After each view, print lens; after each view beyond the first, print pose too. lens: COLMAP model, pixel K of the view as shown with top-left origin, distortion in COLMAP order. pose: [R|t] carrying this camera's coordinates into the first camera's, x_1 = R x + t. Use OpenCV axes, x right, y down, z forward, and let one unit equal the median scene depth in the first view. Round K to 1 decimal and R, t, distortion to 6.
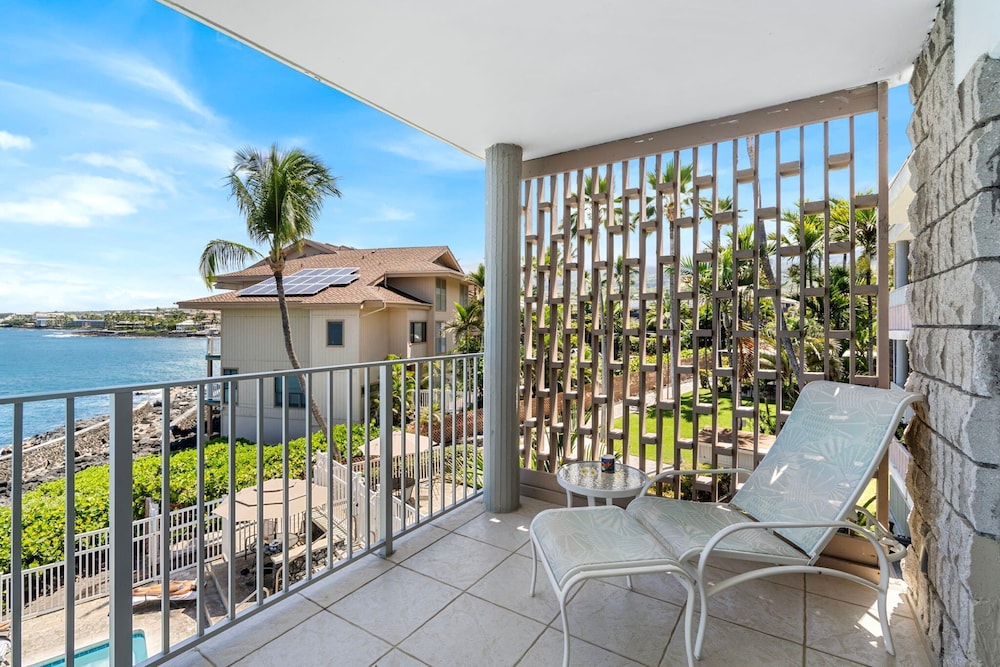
lens RADIAL K [[454.1, 0, 501.7], [0, 454.1, 324.7], [0, 0, 1]] dist [-0.016734, 0.000080]
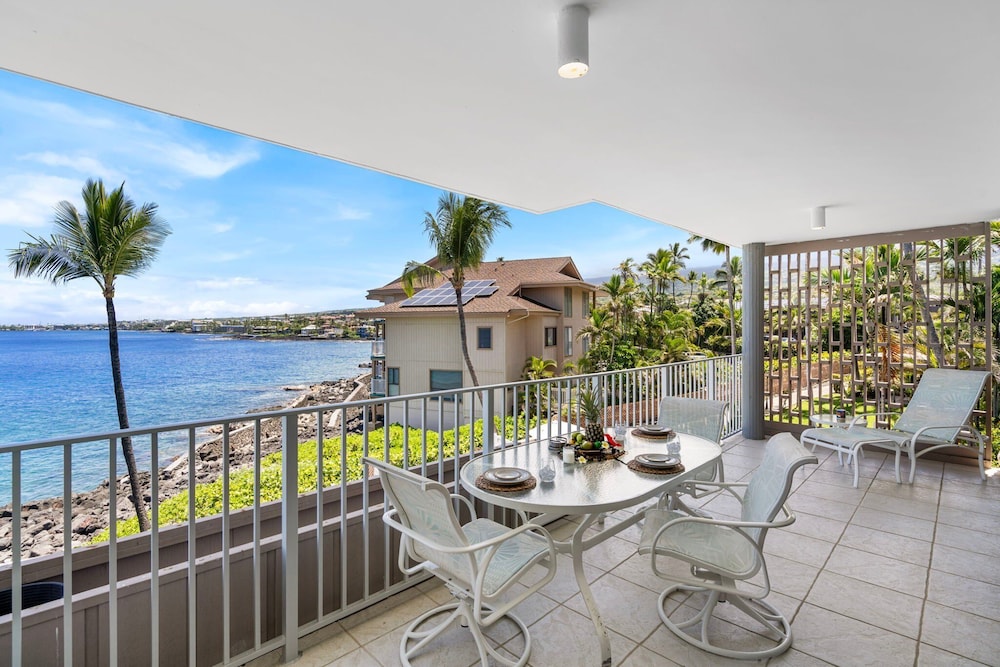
lens RADIAL K [[454.1, 0, 501.7], [0, 454.1, 324.7], [0, 0, 1]] dist [-0.016734, 0.000080]
pose [[0.978483, -0.007223, -0.206201, -0.080522], [0.005831, 0.999956, -0.007356, -0.006145], [0.206245, 0.005996, 0.978482, -0.127799]]
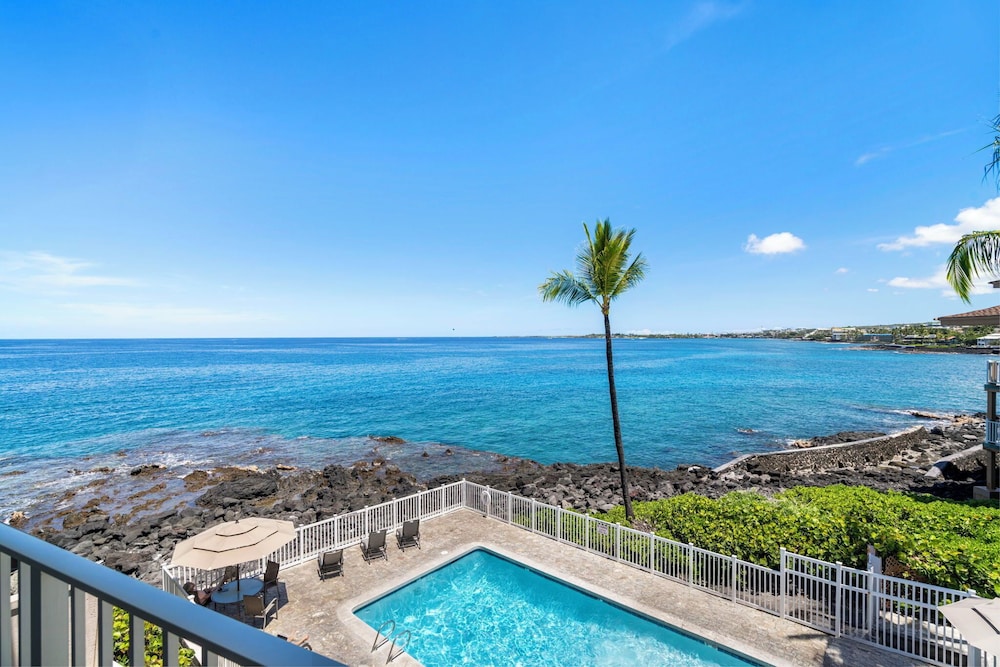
lens RADIAL K [[451.5, 0, 505.5], [0, 451.5, 335.9], [0, 0, 1]] dist [0.004038, 0.000140]
pose [[0.138967, -0.004585, -0.990286, -0.004243], [-0.001380, 0.999987, -0.004824, -0.011185], [0.990296, 0.002037, 0.138959, 0.097682]]
